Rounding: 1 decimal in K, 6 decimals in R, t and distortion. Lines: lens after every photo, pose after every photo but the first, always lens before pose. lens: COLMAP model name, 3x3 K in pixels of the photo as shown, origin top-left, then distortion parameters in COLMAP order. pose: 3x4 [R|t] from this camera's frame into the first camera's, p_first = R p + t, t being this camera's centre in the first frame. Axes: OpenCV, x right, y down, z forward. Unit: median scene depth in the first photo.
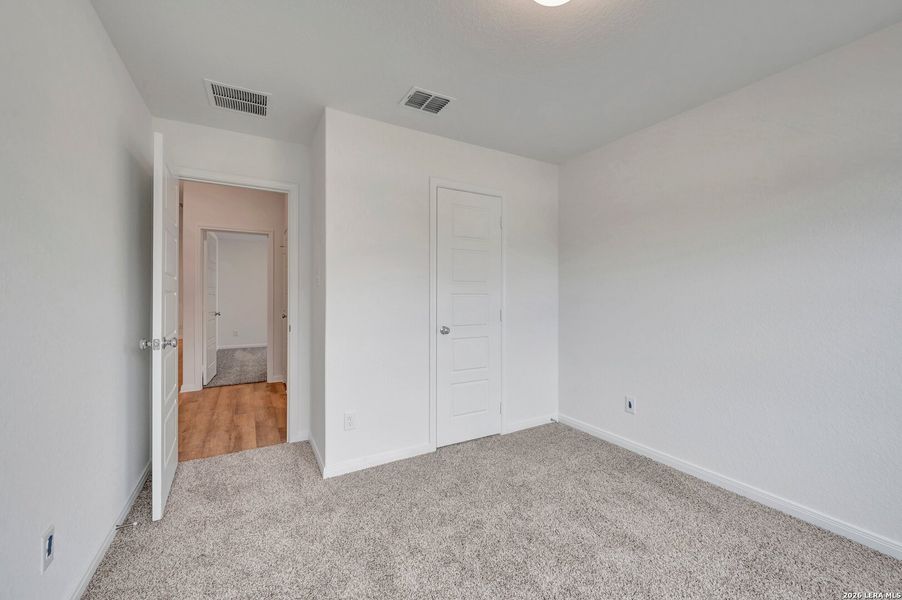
lens RADIAL K [[357.0, 0, 453.3], [0, 357.0, 296.8], [0, 0, 1]] dist [-0.000103, -0.000240]
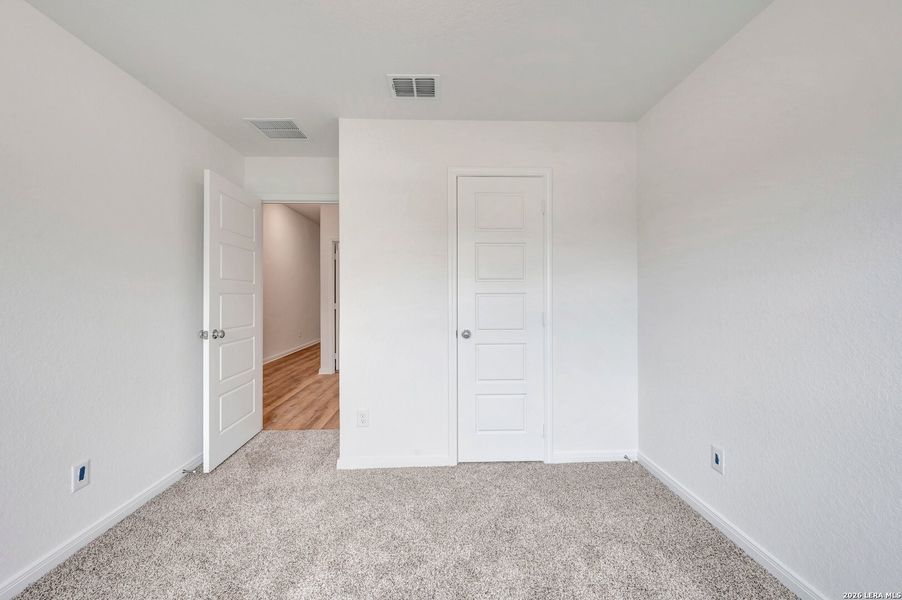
lens RADIAL K [[357.0, 0, 453.3], [0, 357.0, 296.8], [0, 0, 1]] dist [-0.000103, -0.000240]
pose [[0.887119, -0.003226, -0.461530, 0.376808], [0.003126, 0.999995, -0.000982, 0.000410], [0.461531, -0.000572, 0.887124, 0.190721]]
